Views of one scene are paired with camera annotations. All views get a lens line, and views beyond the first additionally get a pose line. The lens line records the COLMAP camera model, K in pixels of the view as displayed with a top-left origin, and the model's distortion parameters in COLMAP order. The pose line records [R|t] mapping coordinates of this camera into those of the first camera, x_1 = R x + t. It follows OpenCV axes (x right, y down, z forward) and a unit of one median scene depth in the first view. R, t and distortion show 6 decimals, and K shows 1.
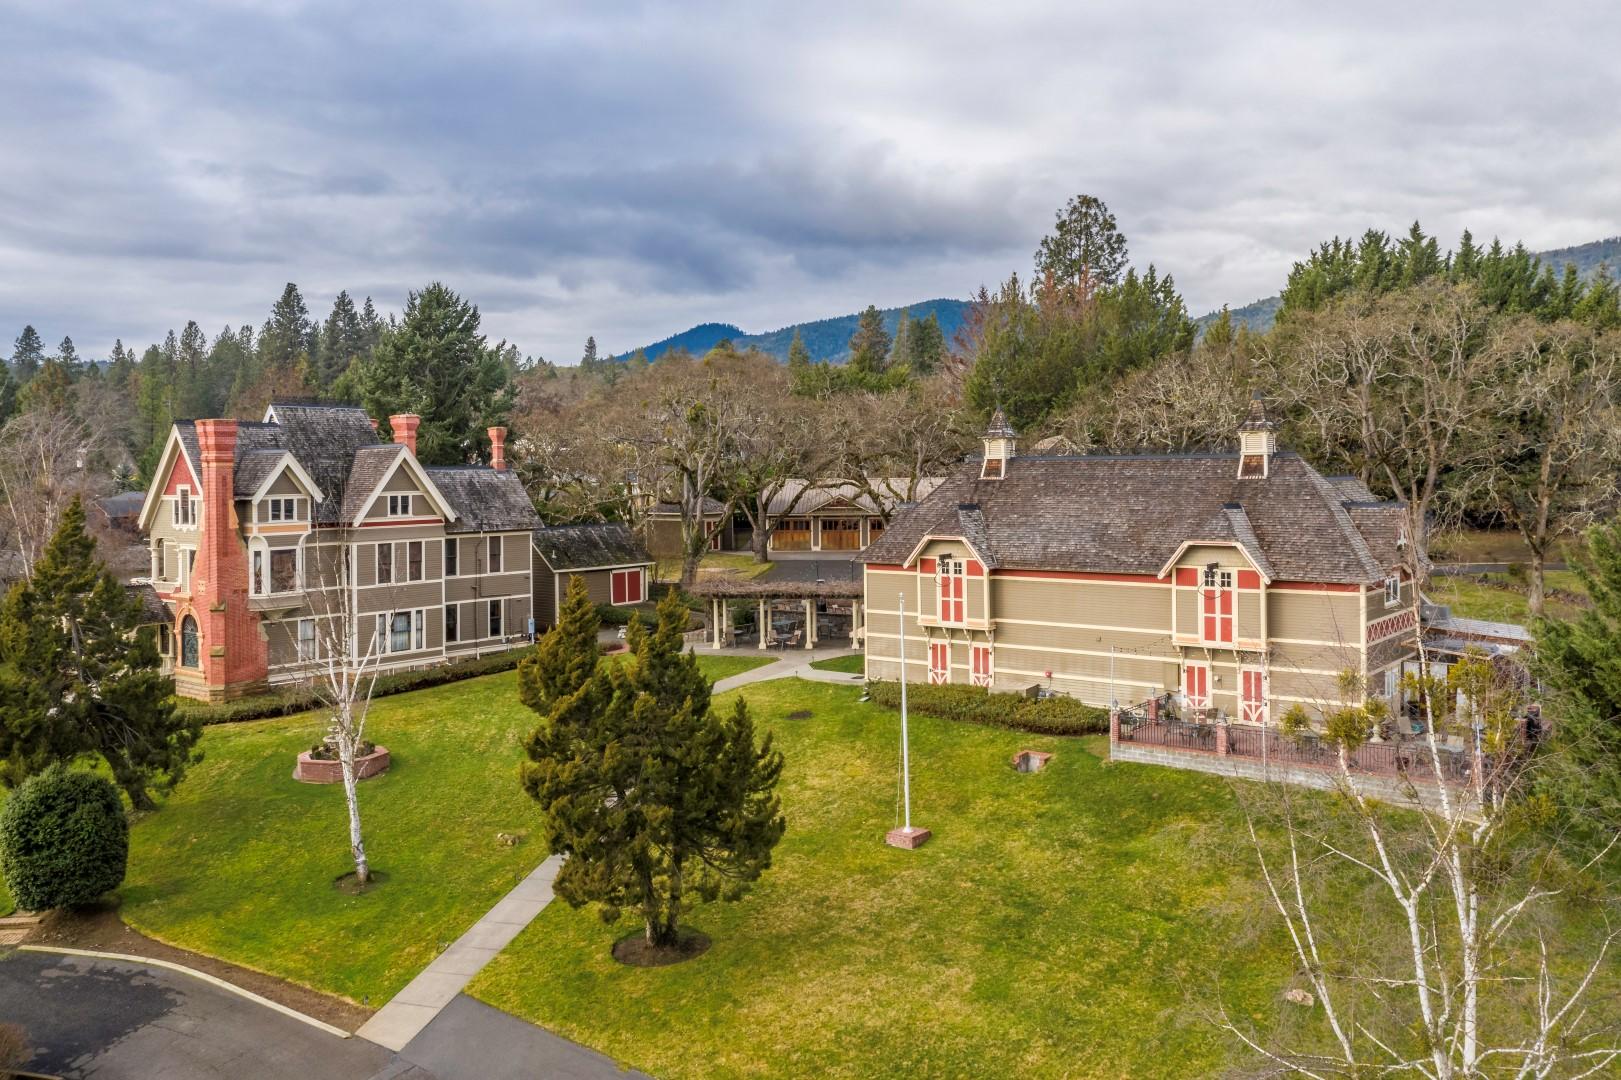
lens RADIAL K [[1304.5, 0, 817.2], [0, 1304.5, 452.1], [0, 0, 1]] dist [-0.031785, -0.003370]
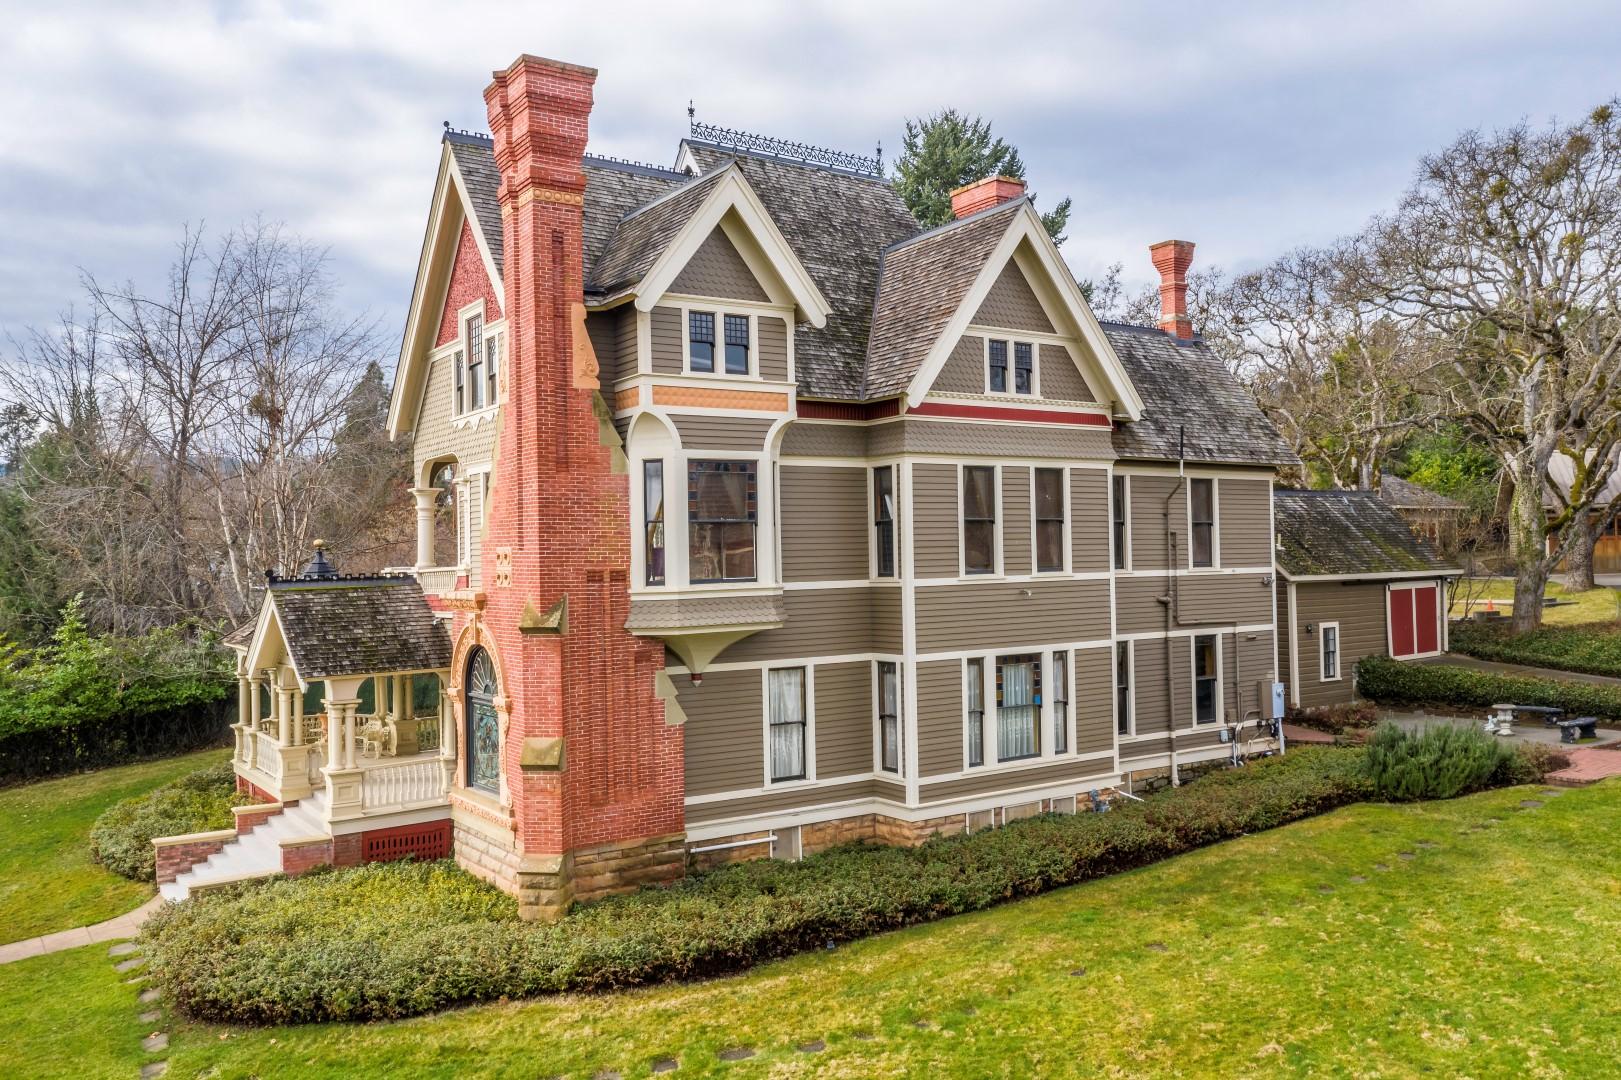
lens RADIAL K [[1288.5, 0, 810.5], [0, 1288.5, 540.0], [0, 0, 1]] dist [-0.028139, -0.000430]
pose [[0.954346, -0.012352, -0.298449, -0.292196], [0.013054, 0.999915, 0.000360, 0.098002], [0.298419, -0.004239, 0.954425, 0.691073]]
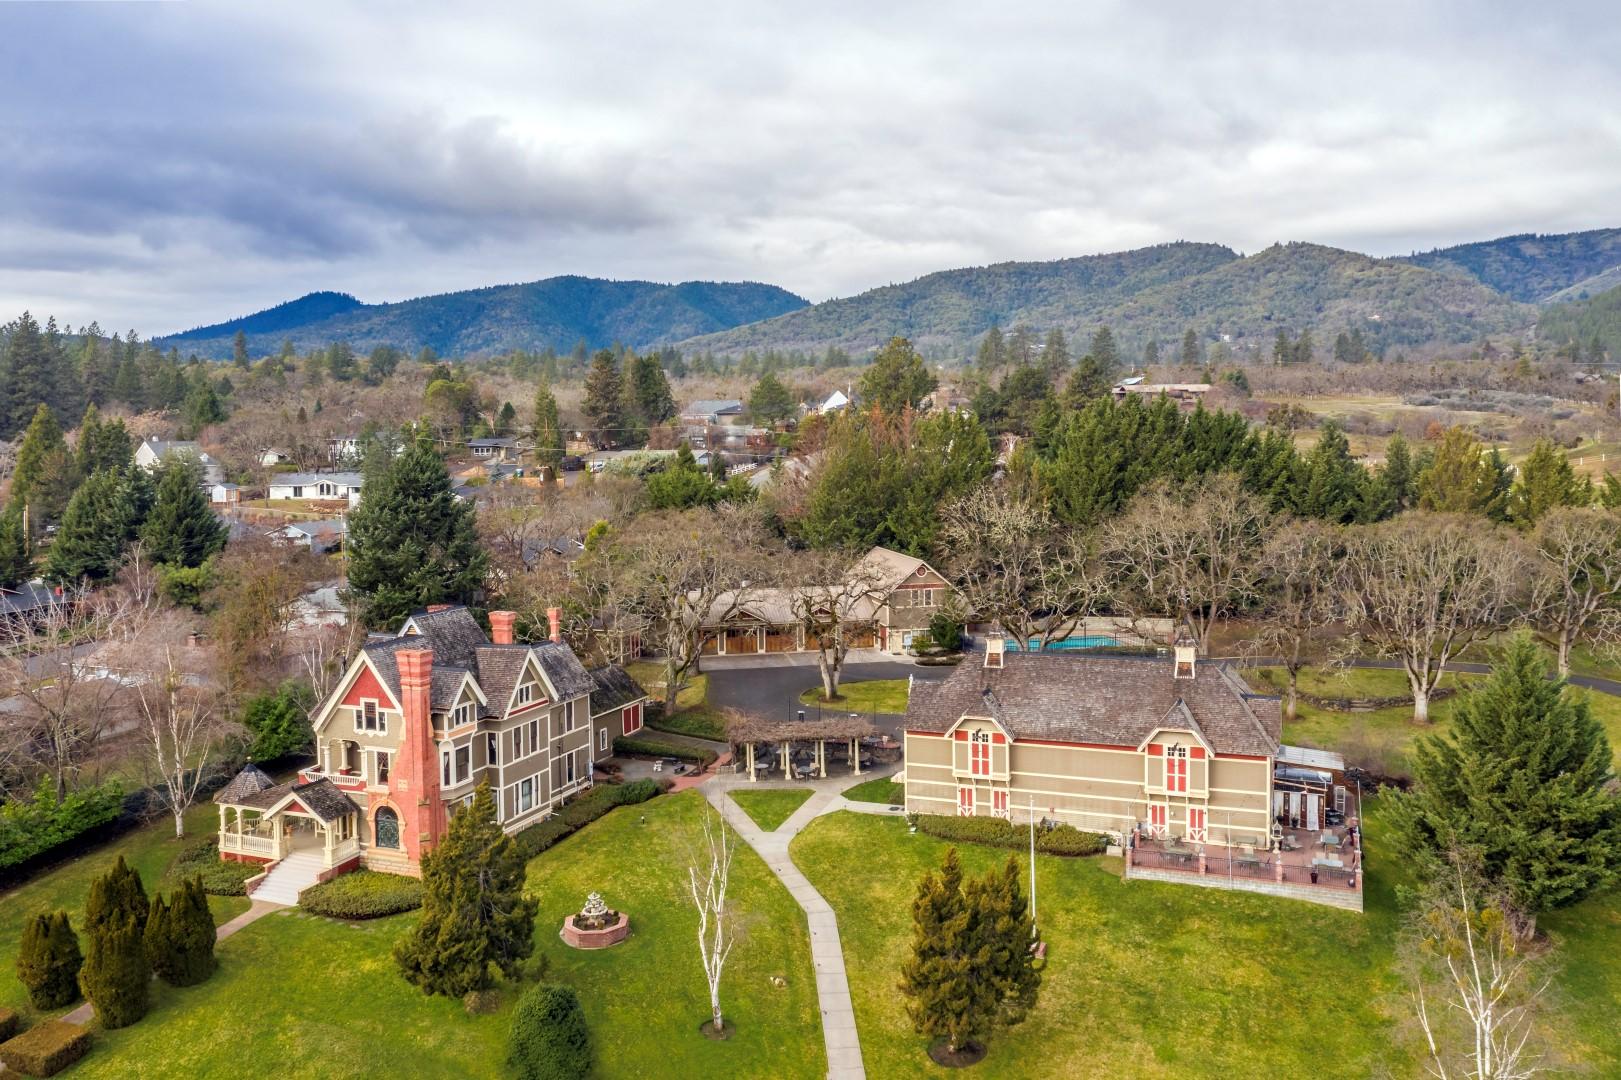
lens RADIAL K [[1267.0, 0, 806.7], [0, 1267.0, 474.0], [0, 0, 1]] dist [-0.024765, -0.003146]
pose [[0.959412, -0.010436, 0.281815, -0.439487], [-0.000376, 0.999267, 0.038283, -0.238146], [-0.282008, -0.036835, 0.958705, -0.255187]]
